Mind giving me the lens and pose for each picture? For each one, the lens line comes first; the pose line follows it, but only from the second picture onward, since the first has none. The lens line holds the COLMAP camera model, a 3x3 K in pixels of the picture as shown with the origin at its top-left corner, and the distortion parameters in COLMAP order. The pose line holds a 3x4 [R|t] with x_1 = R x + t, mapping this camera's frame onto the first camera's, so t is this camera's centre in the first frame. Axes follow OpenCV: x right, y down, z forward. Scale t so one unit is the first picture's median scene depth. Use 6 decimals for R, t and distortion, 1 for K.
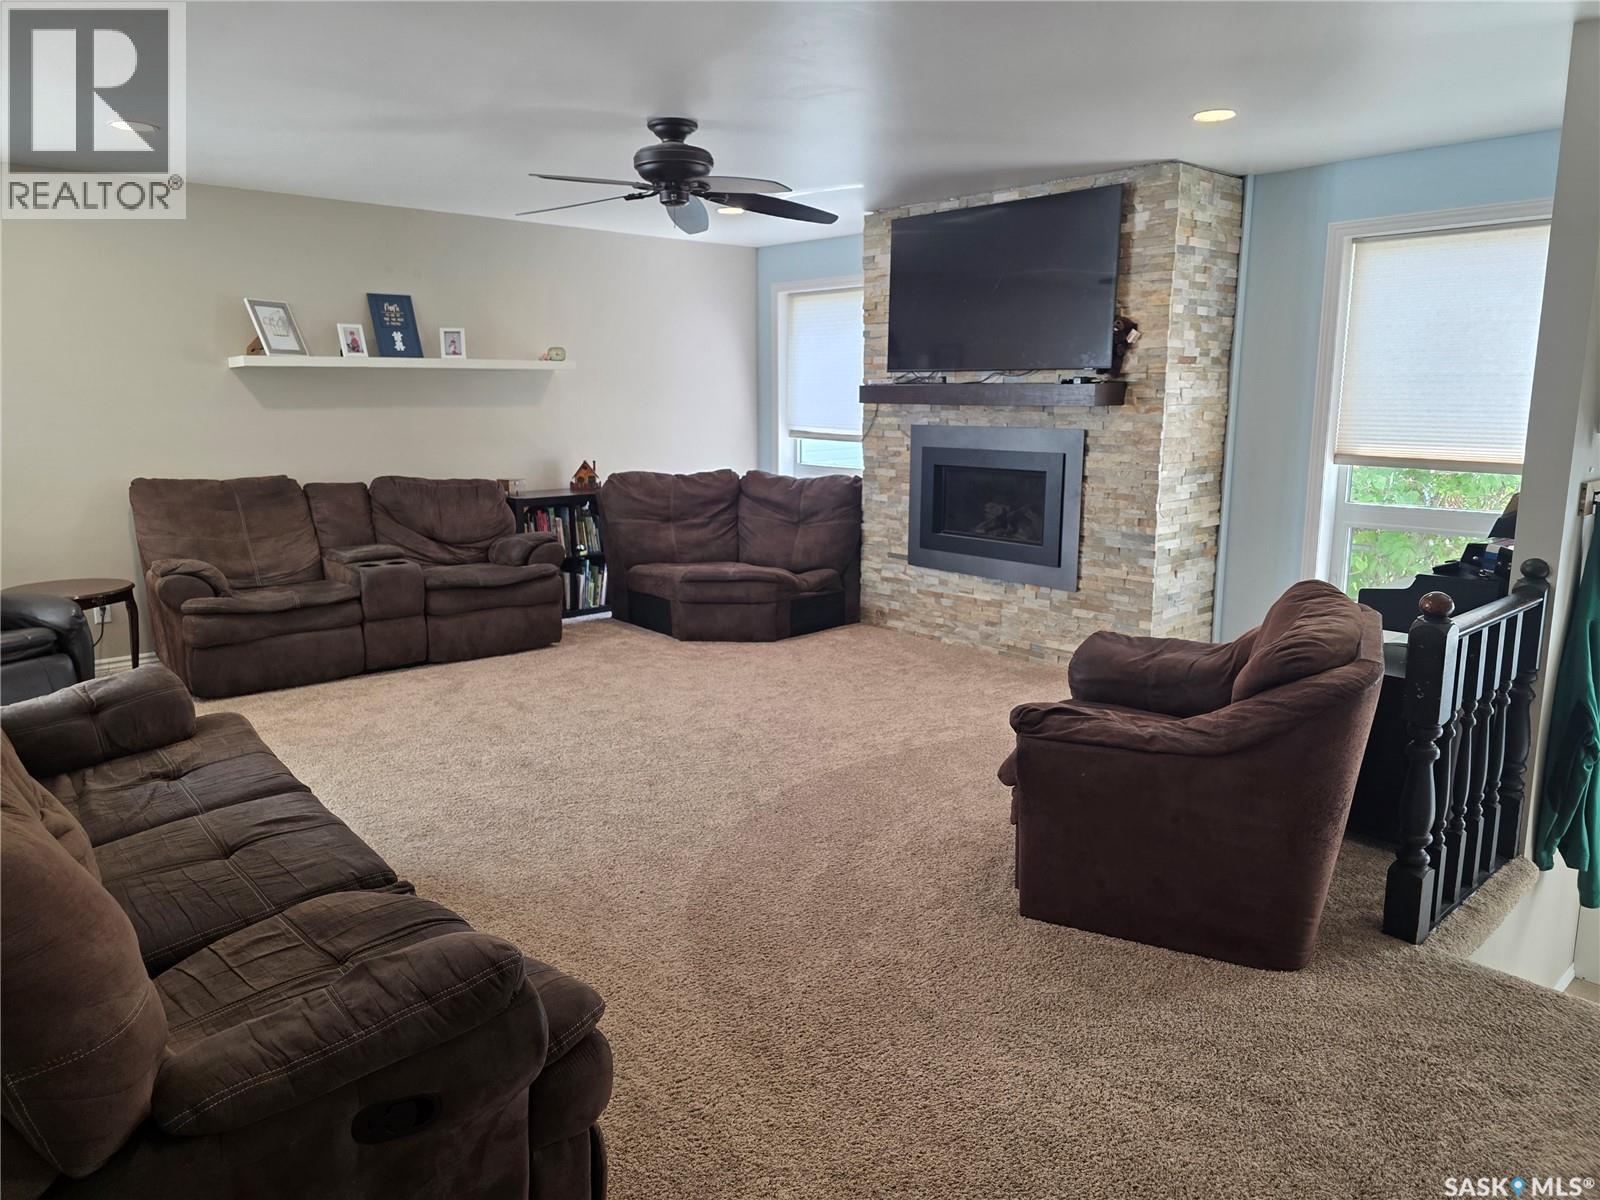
lens RADIAL K [[1109.0, 0, 800.0], [0, 1109.0, 600.0], [0, 0, 1]] dist [0.033267, -0.002923]
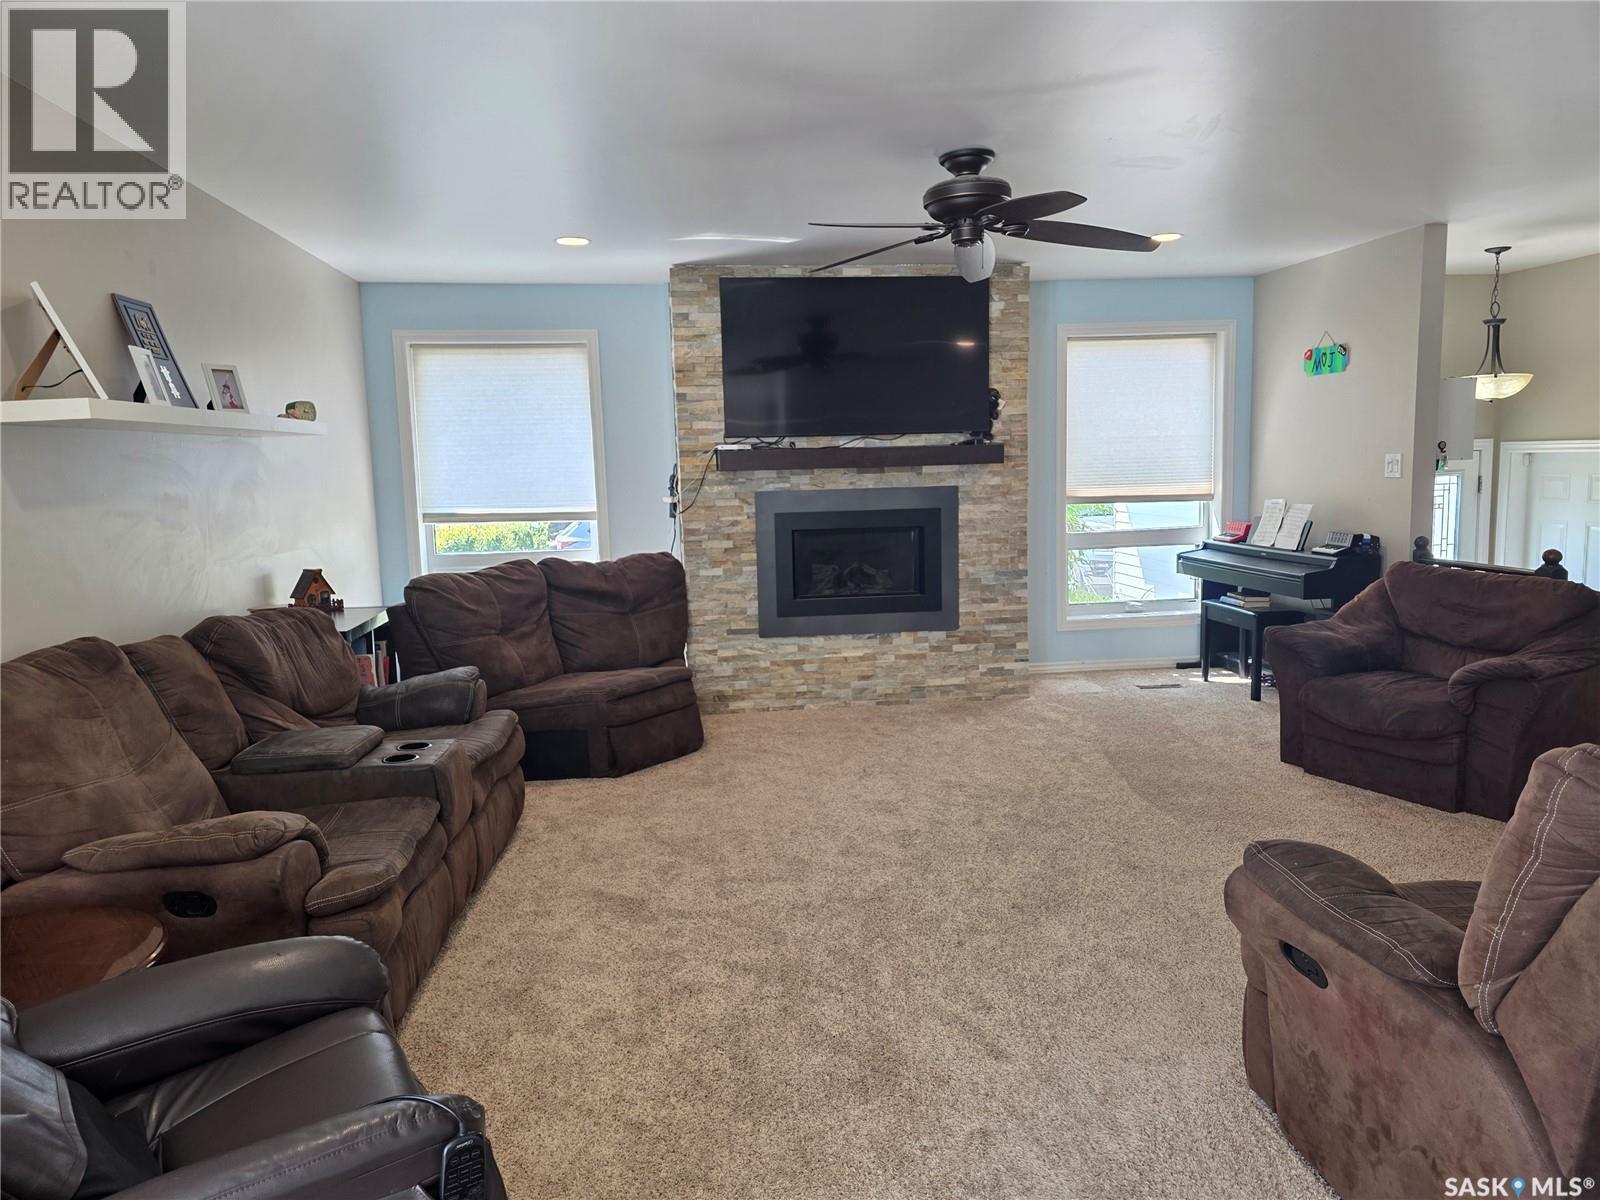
lens RADIAL K [[1109.0, 0, 800.0], [0, 1109.0, 600.0], [0, 0, 1]] dist [0.033267, -0.002923]
pose [[0.561144, -0.122426, 0.818615, -0.685806], [0.179271, 0.983502, 0.024199, -0.084172], [-0.808072, 0.133174, 0.573833, 0.442833]]
